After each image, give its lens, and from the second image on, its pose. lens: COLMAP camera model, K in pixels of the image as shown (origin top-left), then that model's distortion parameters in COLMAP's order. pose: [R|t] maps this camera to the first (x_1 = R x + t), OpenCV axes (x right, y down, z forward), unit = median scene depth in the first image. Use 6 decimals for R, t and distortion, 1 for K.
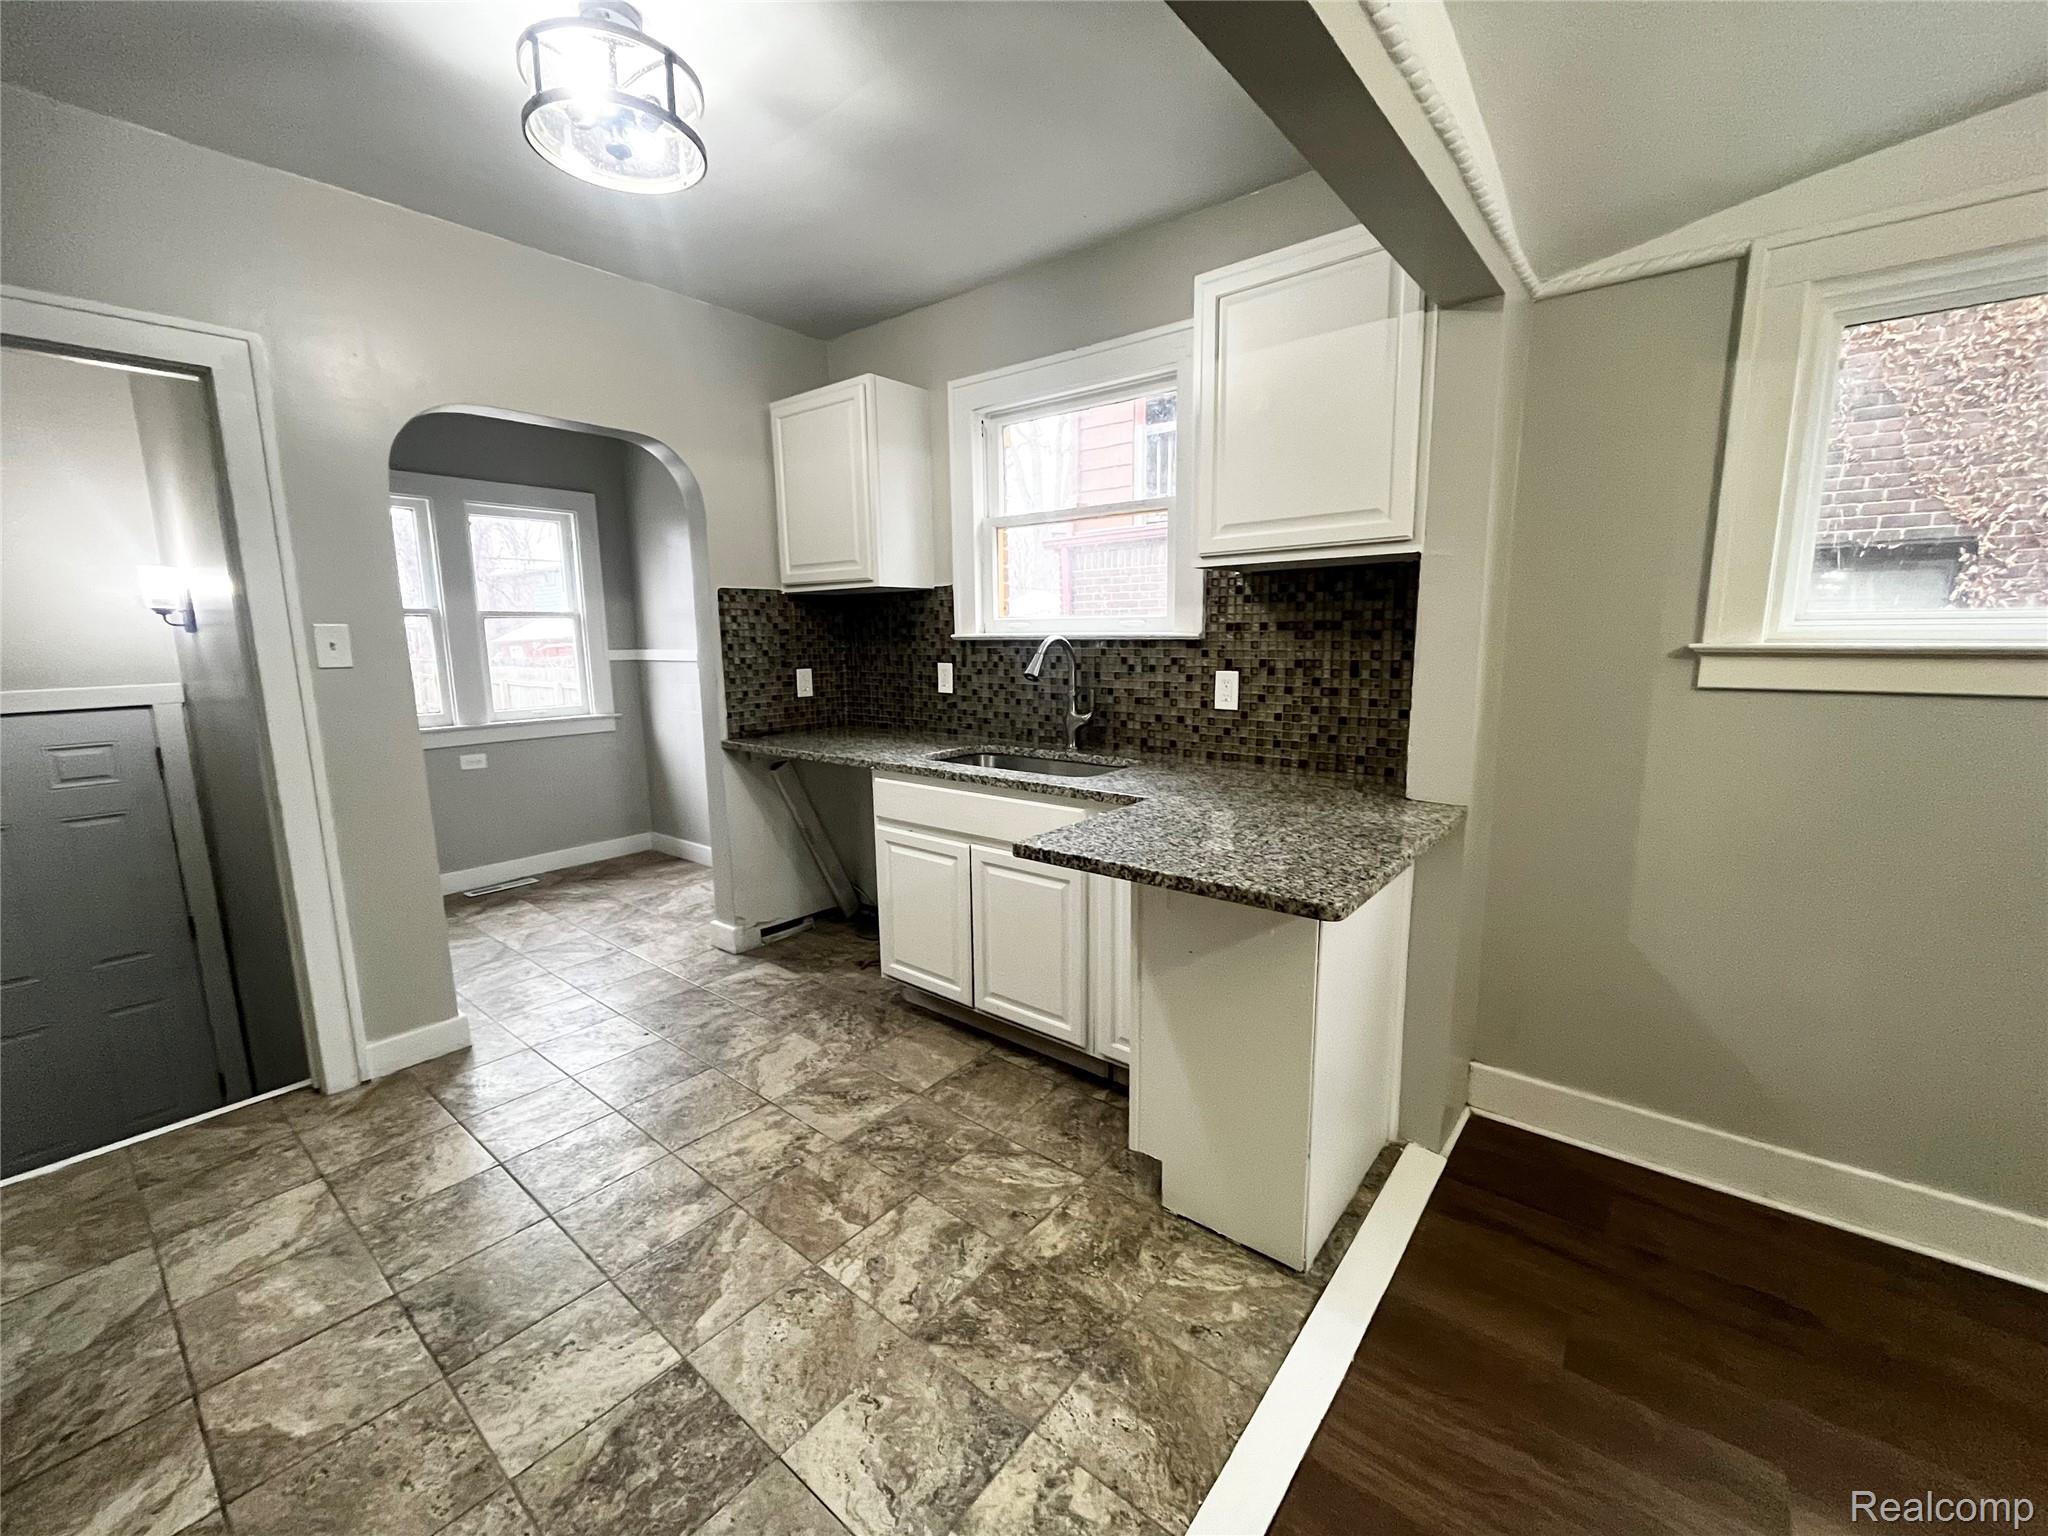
lens RADIAL K [[828.0, 0, 1018.4], [0, 828.0, 768.7], [0, 0, 1]] dist [-0.000989, -0.000906]
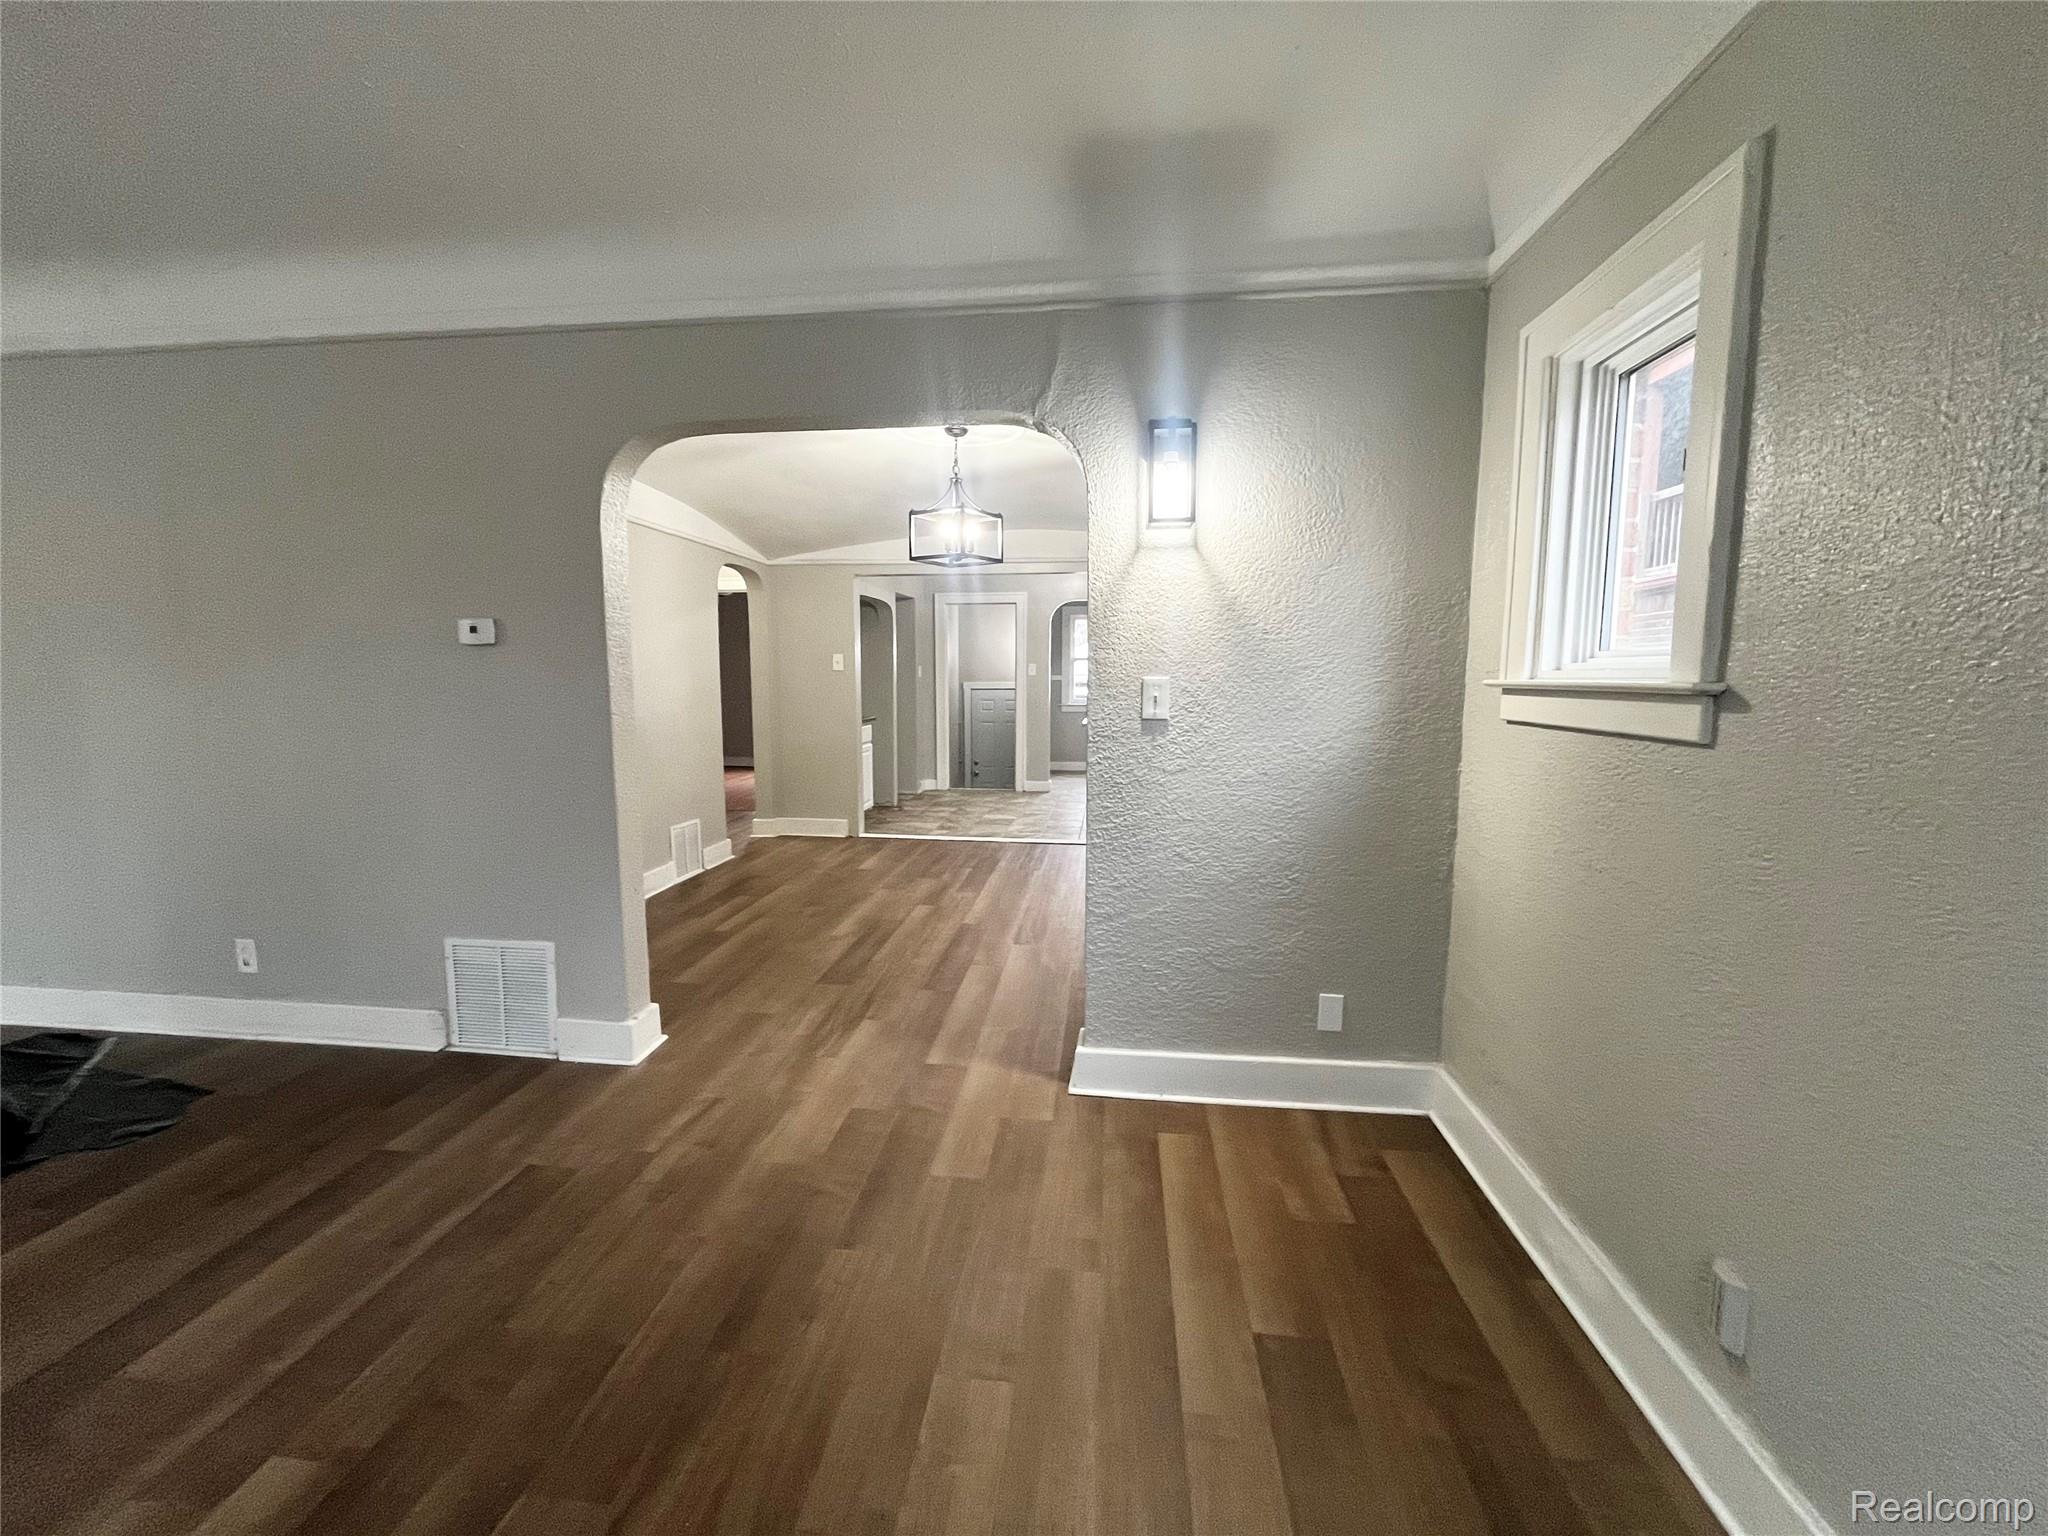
lens RADIAL K [[828.0, 0, 1027.9], [0, 828.0, 772.8], [0, 0, 1]] dist [-0.000989, -0.000906]
pose [[0.547157, 0.115354, -0.829044, 1.920046], [-0.149374, 0.988016, 0.038888, 0.138376], [0.823594, 0.102560, 0.557830, -0.874326]]
